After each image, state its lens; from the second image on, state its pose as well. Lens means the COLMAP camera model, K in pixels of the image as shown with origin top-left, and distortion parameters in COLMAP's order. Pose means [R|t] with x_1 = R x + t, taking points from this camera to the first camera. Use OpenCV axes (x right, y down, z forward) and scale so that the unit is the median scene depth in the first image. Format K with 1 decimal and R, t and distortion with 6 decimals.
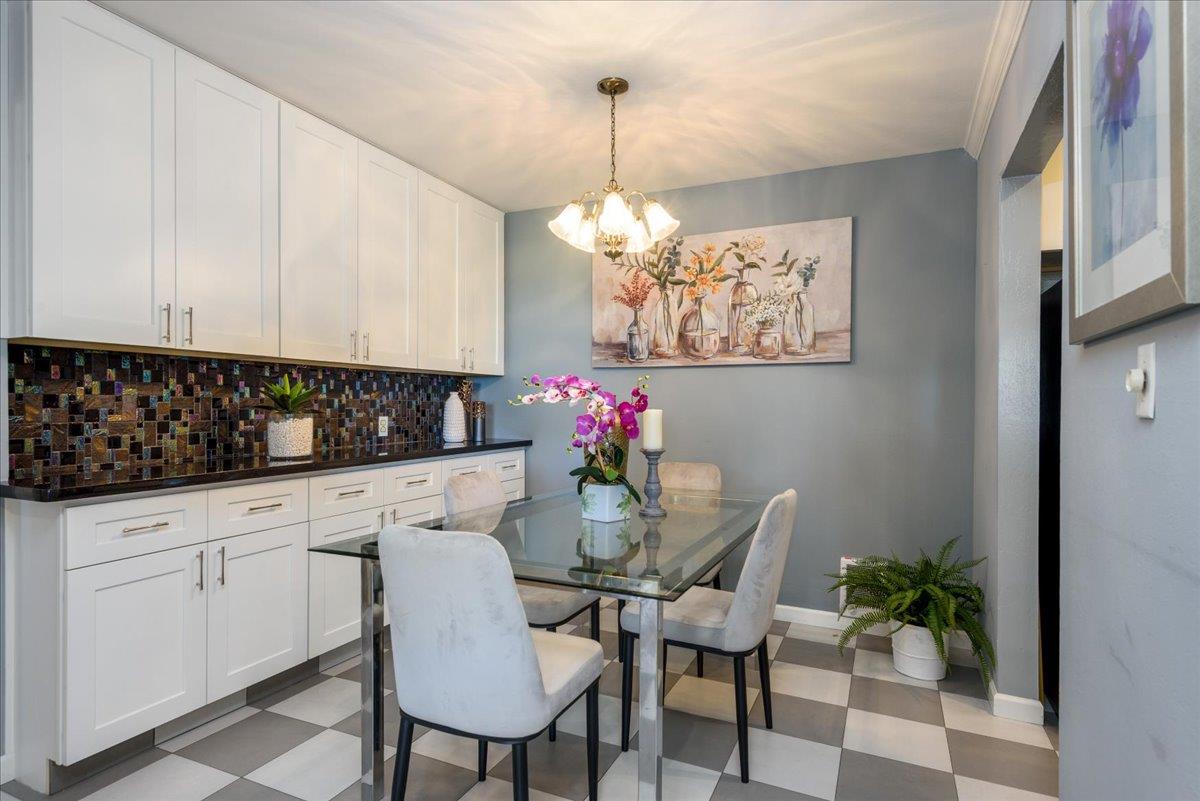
lens RADIAL K [[637.5, 0, 603.1], [0, 637.5, 405.6], [0, 0, 1]] dist [0.027378, -0.002006]
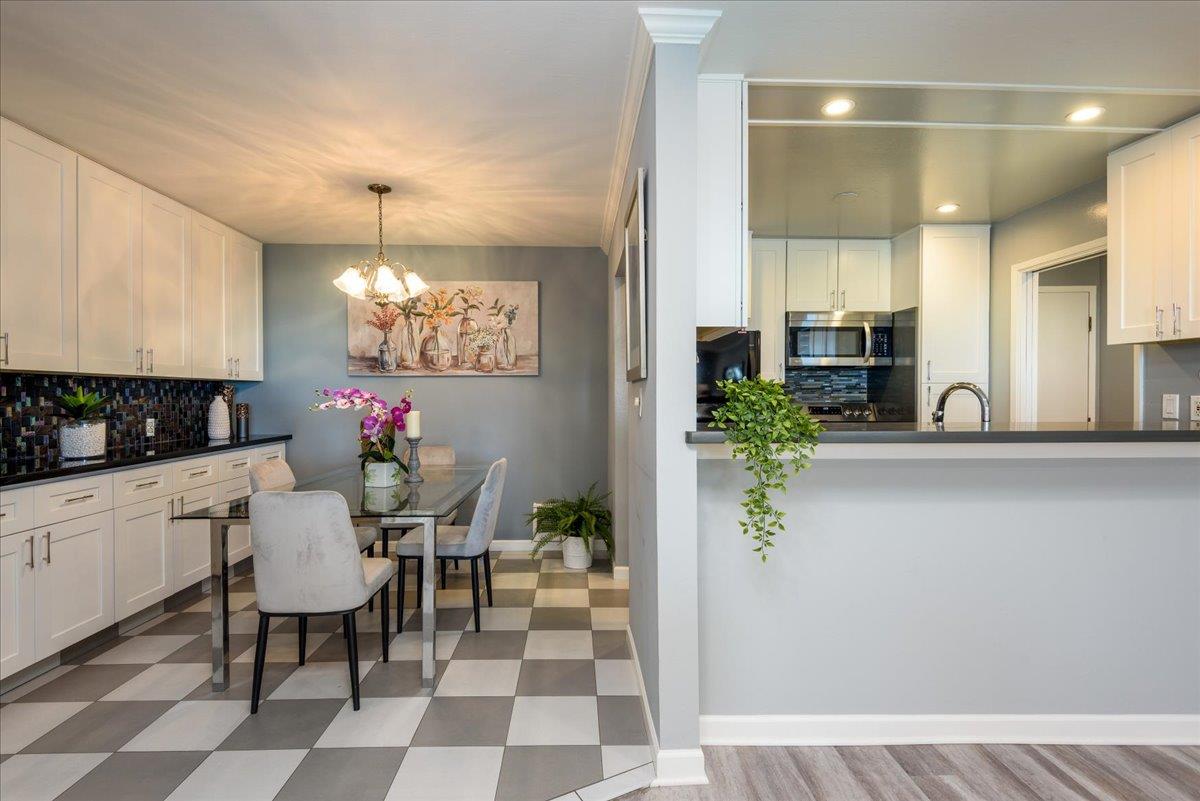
lens RADIAL K [[577.5, 0, 597.1], [0, 577.5, 401.7], [0, 0, 1]] dist [0.013977, -0.003485]
pose [[0.897259, -0.013199, 0.441307, -0.118927], [0.008632, 0.999886, 0.012353, -0.025832], [-0.441420, -0.007275, 0.897271, -0.364516]]
